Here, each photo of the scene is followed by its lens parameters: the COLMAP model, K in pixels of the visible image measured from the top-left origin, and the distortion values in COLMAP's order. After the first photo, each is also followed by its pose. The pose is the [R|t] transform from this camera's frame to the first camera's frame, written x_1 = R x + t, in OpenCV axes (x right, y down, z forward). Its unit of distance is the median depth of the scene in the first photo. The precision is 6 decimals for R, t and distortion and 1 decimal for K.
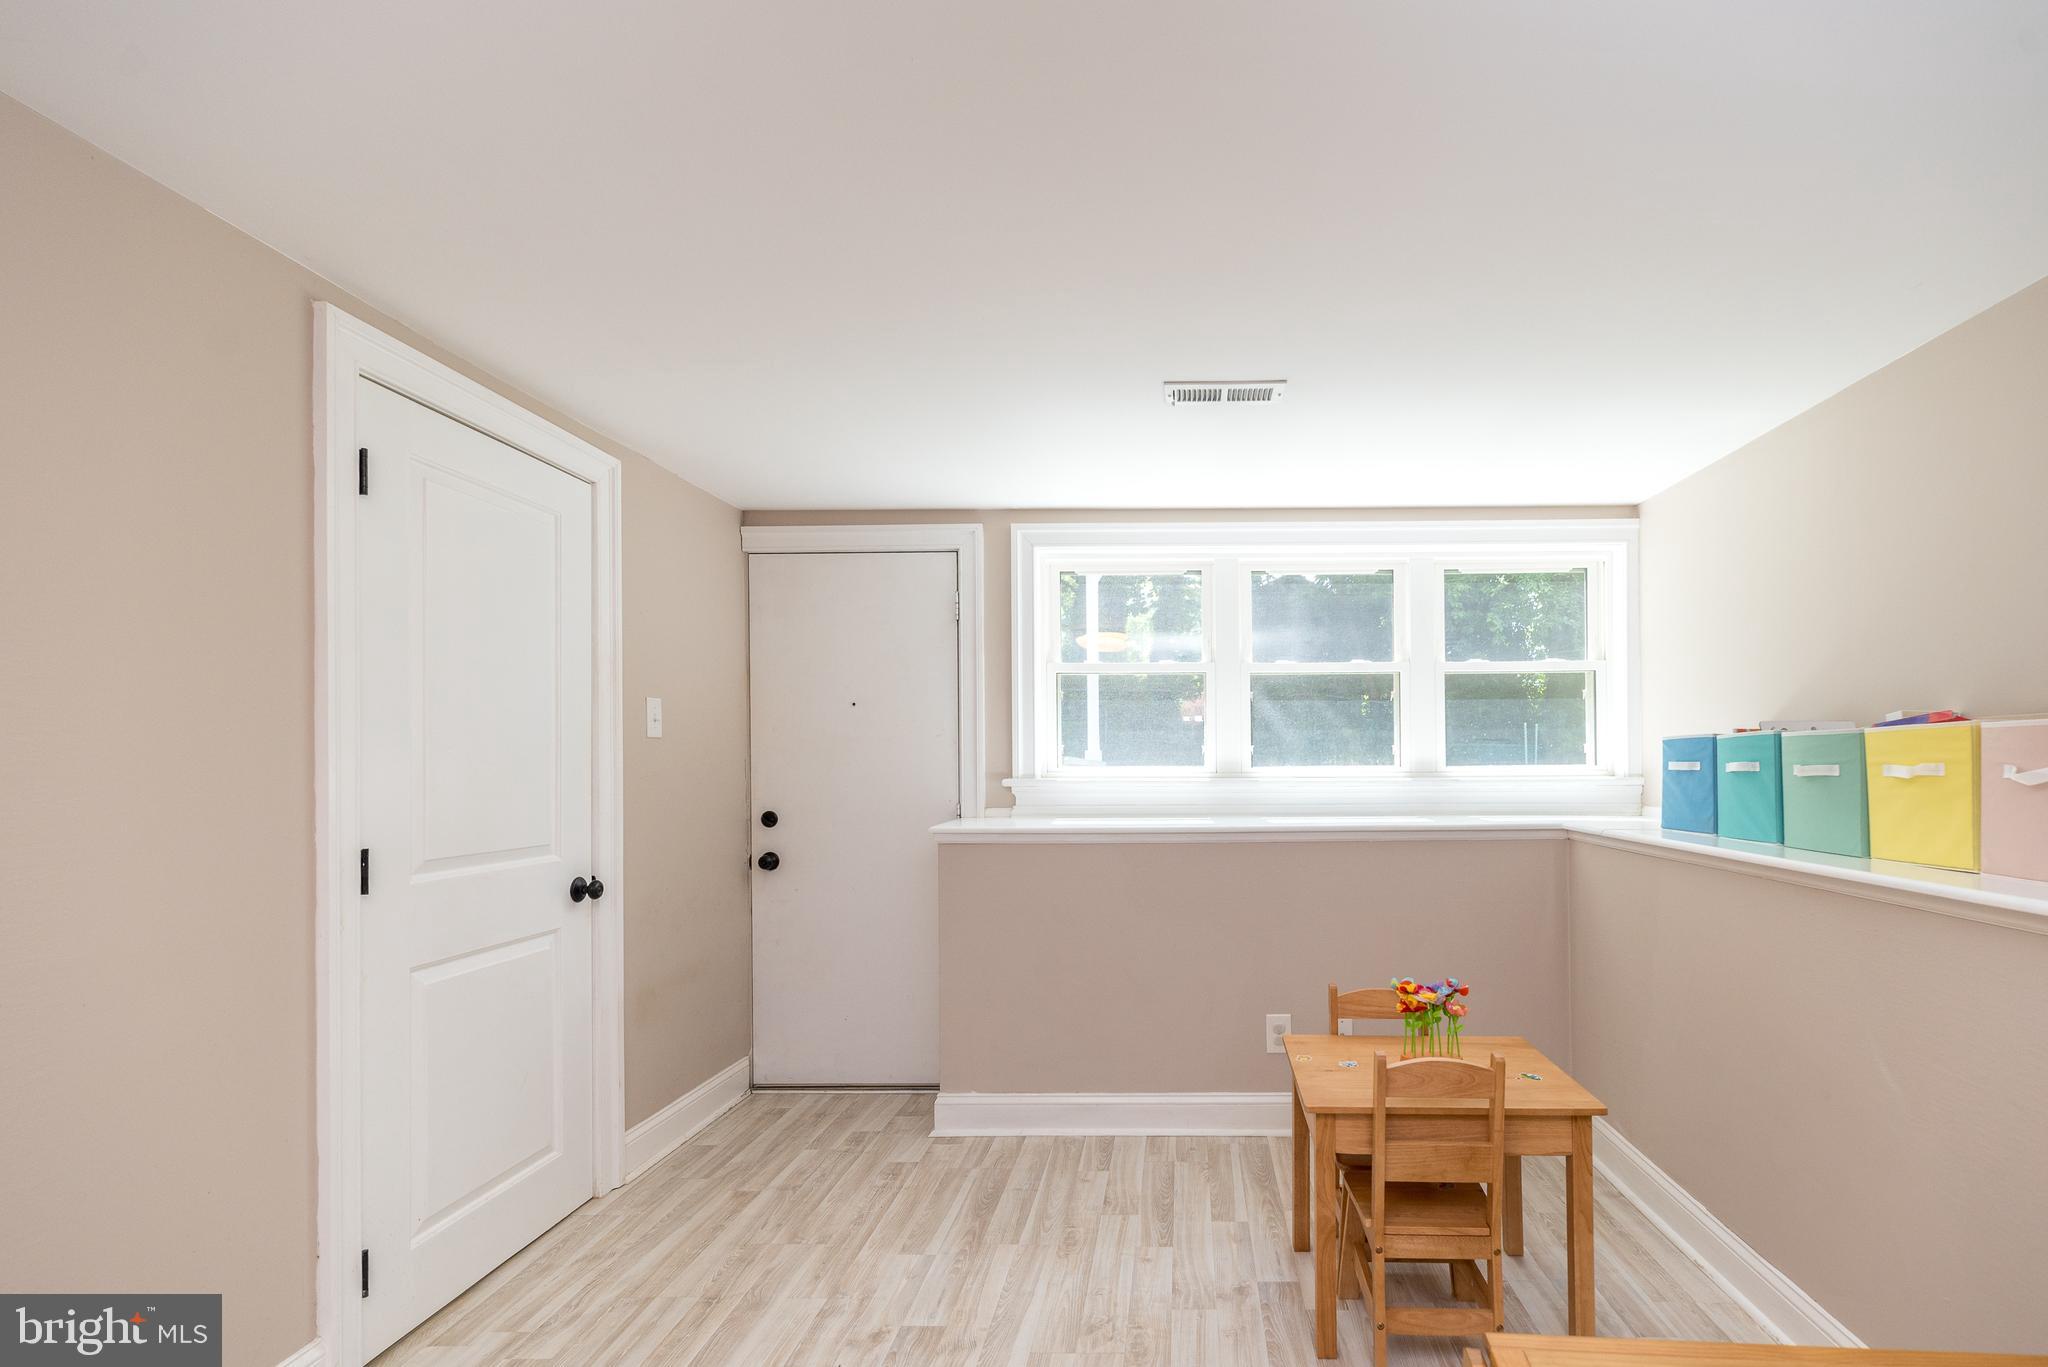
lens RADIAL K [[948.8, 0, 1163.1], [0, 948.8, 737.5], [0, 0, 1]] dist [0.008851, -0.000354]
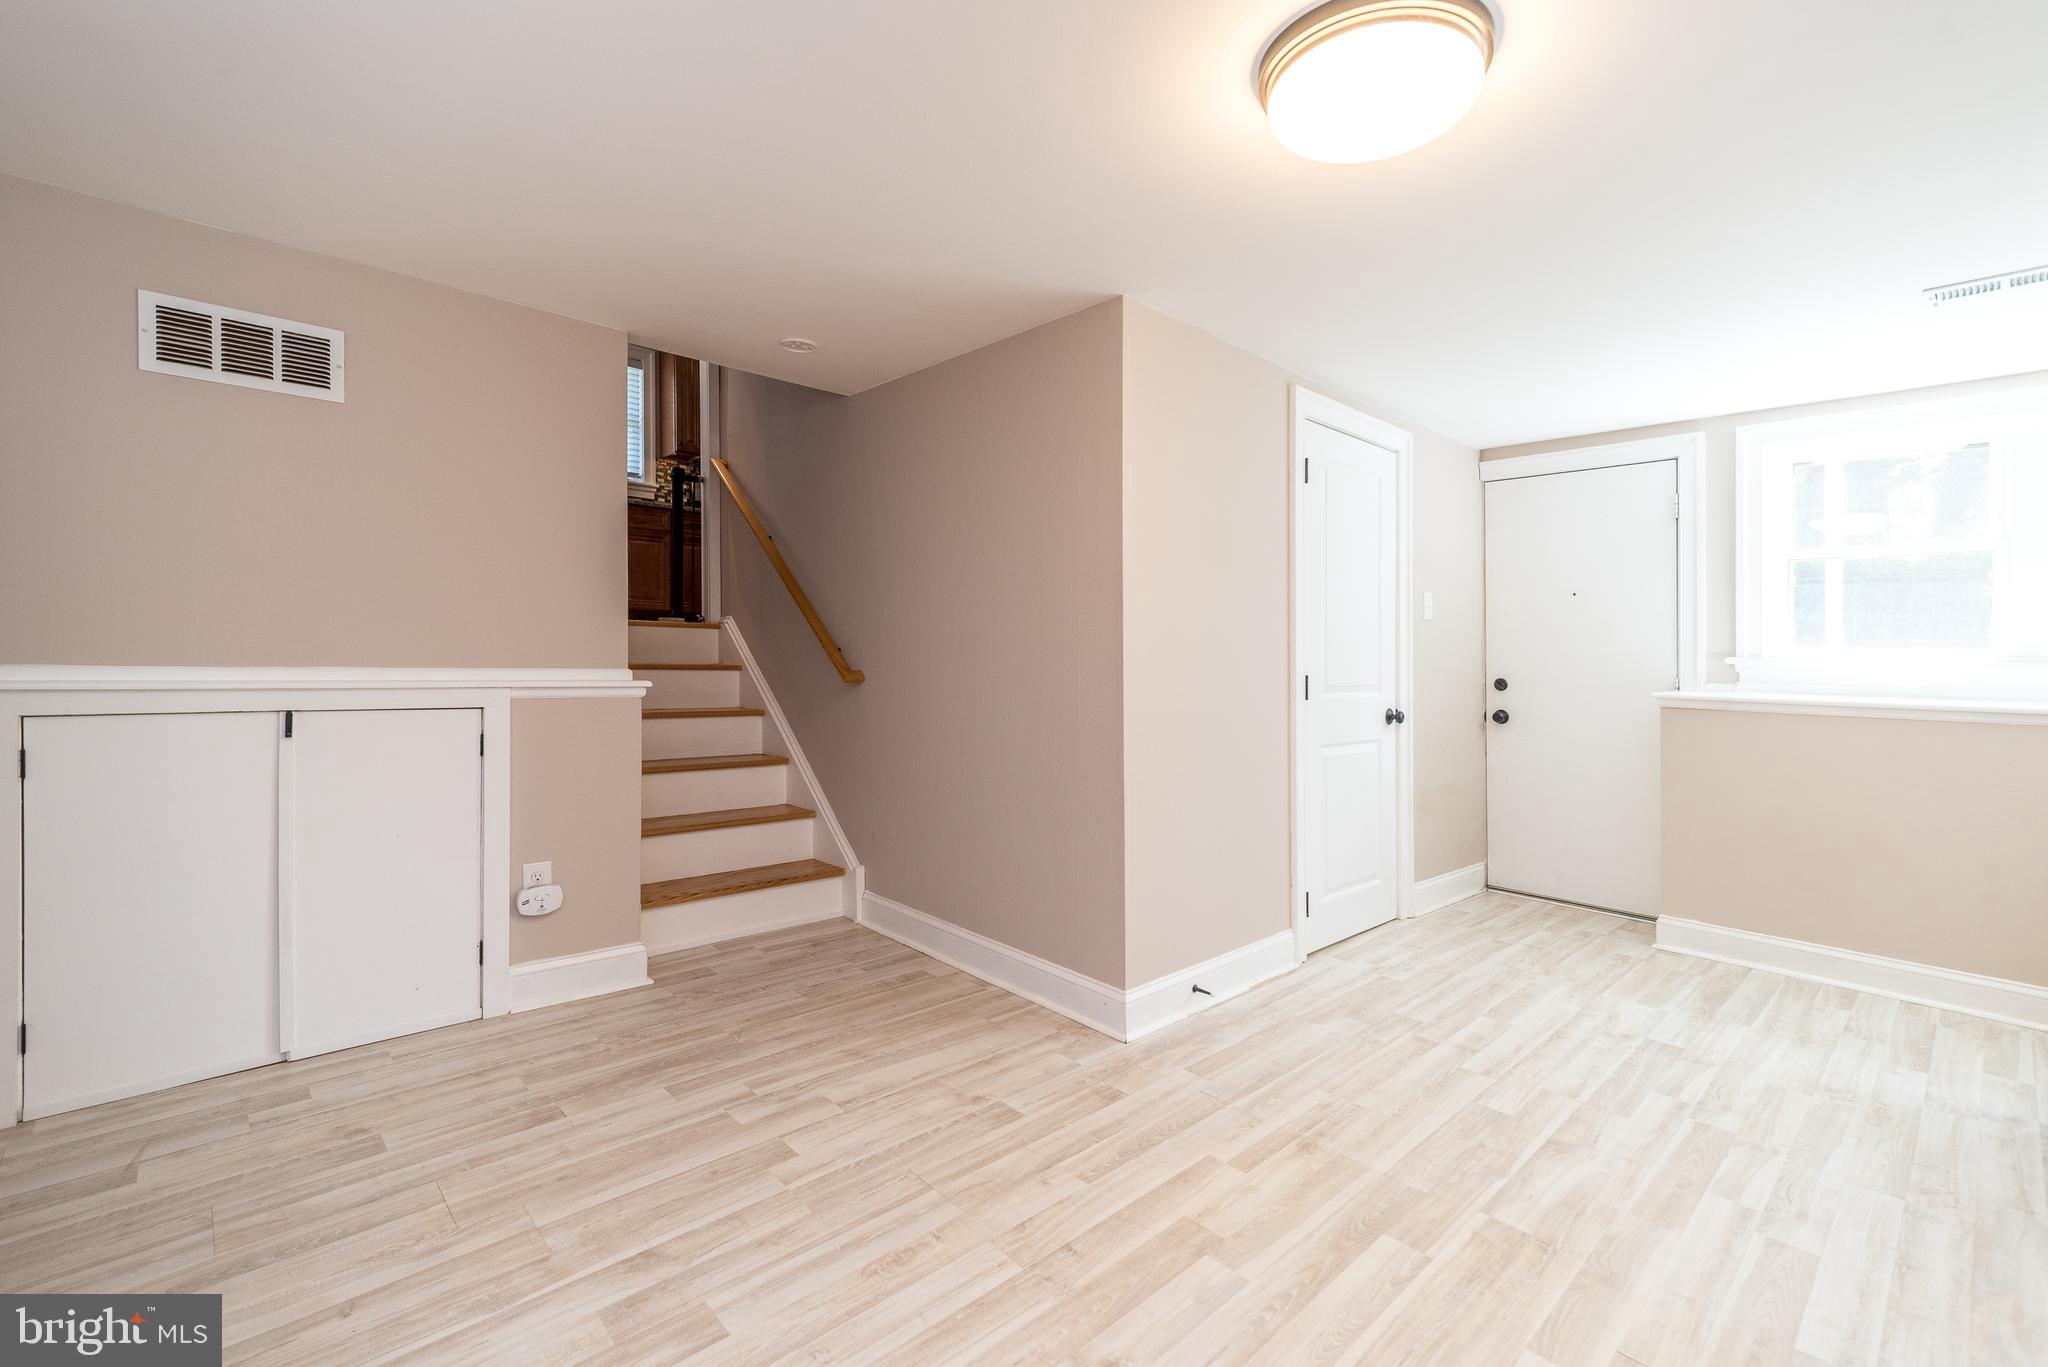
lens RADIAL K [[893.7, 0, 1049.8], [0, 893.7, 638.0], [0, 0, 1]] dist [0.010387, -0.001685]
pose [[0.703411, 0.006390, -0.710754, 0.028015], [-0.006914, 0.999974, 0.002149, 0.029592], [0.710749, 0.003403, 0.703437, -0.376611]]
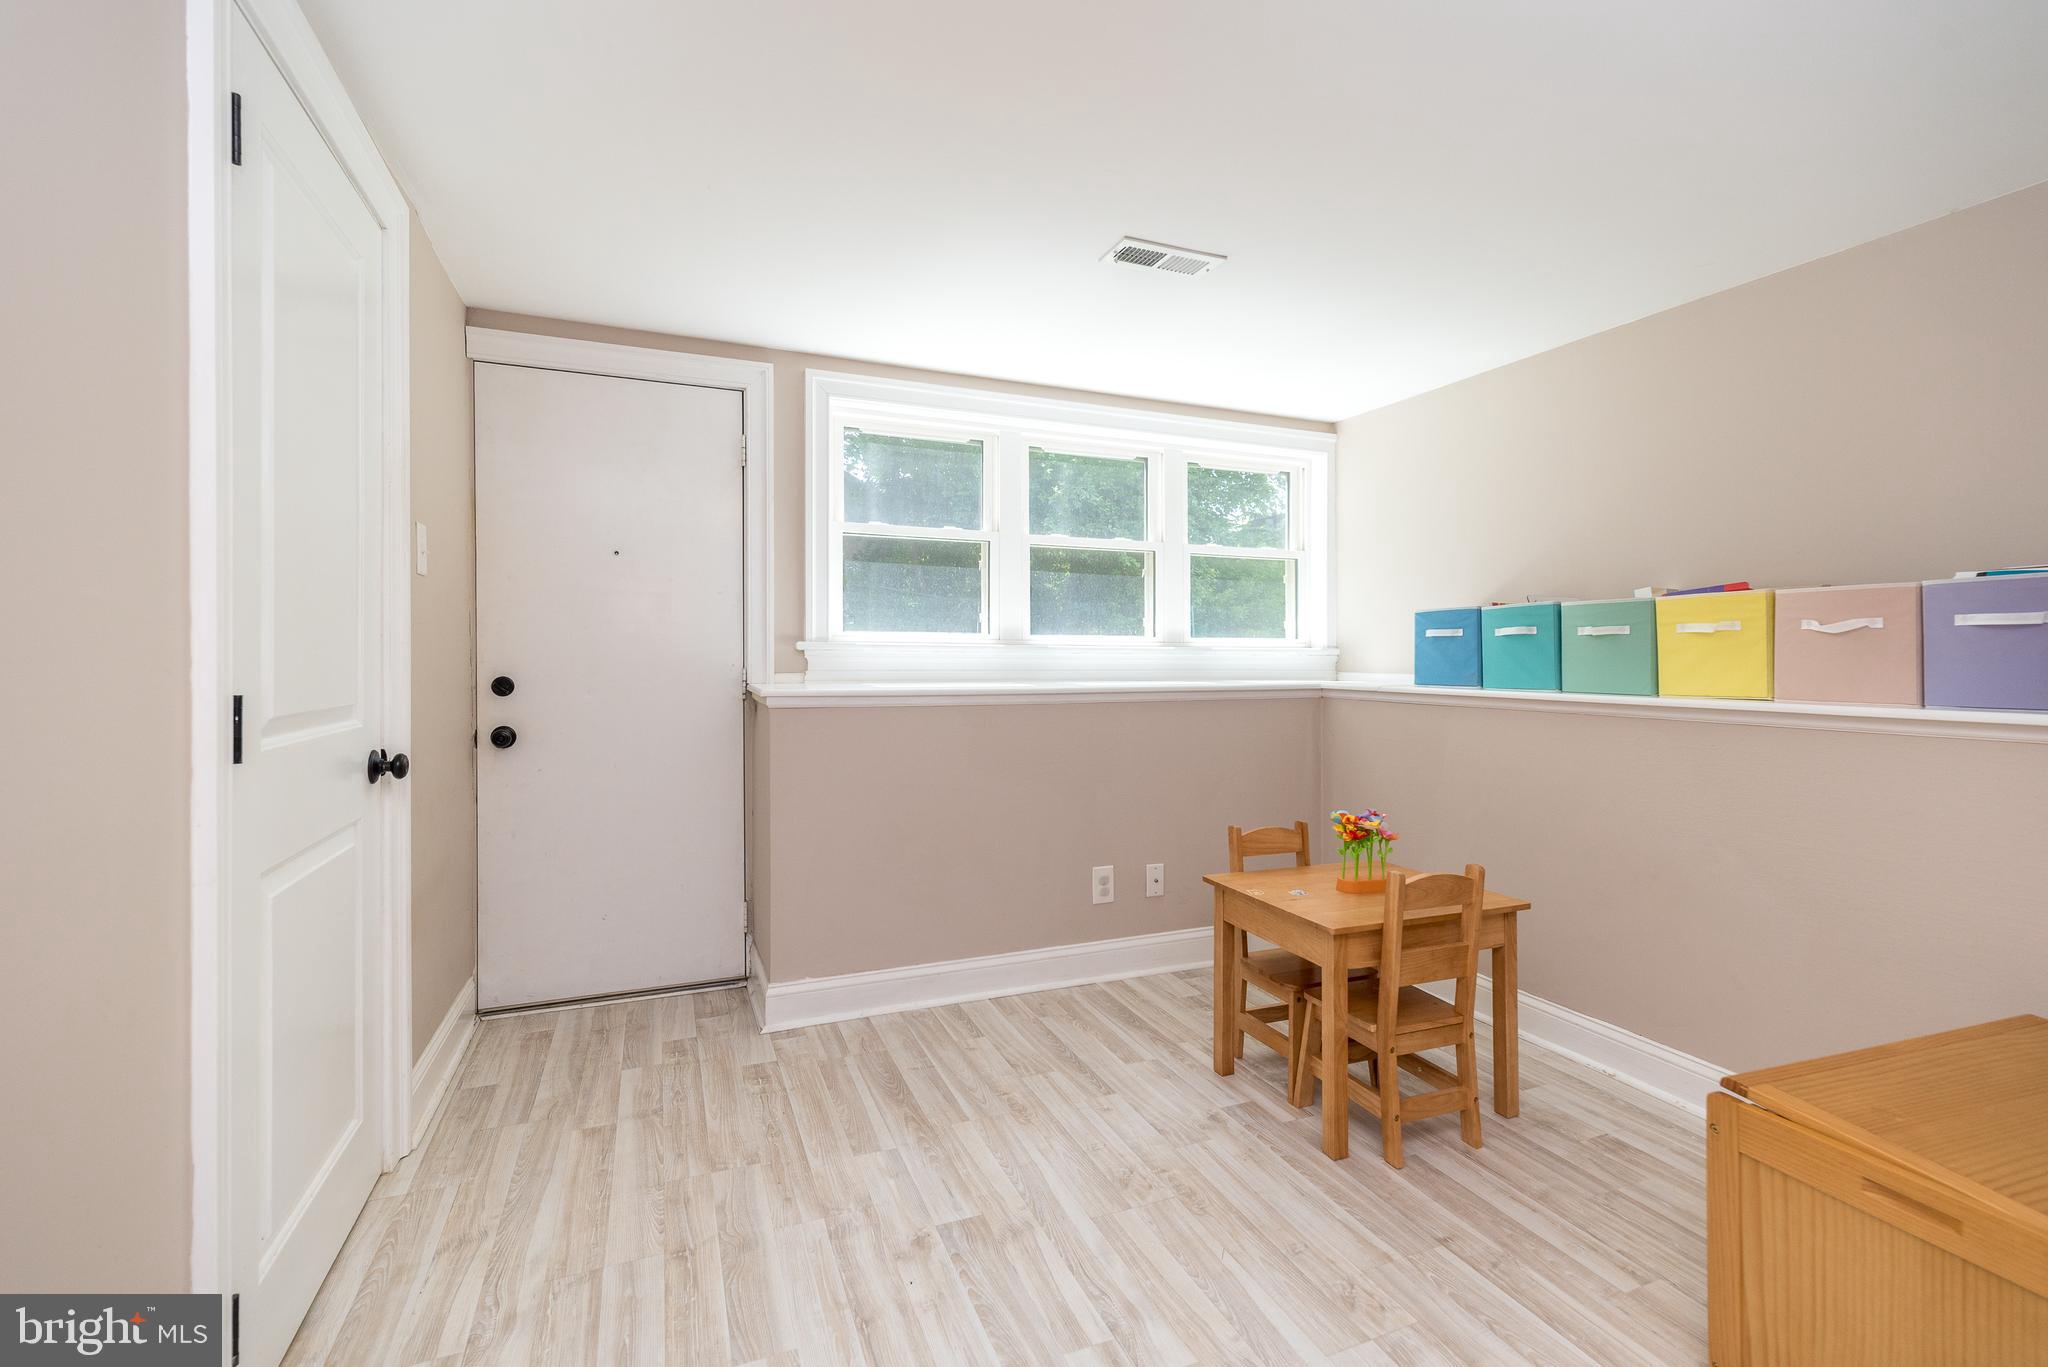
lens RADIAL K [[893.7, 0, 1011.9], [0, 893.7, 636.5], [0, 0, 1]] dist [0.010387, -0.001685]
pose [[0.920924, 0.018667, 0.389295, -0.387888], [-0.019728, 0.999805, -0.001272, 0.043672], [-0.389242, -0.006508, 0.921112, 0.138721]]
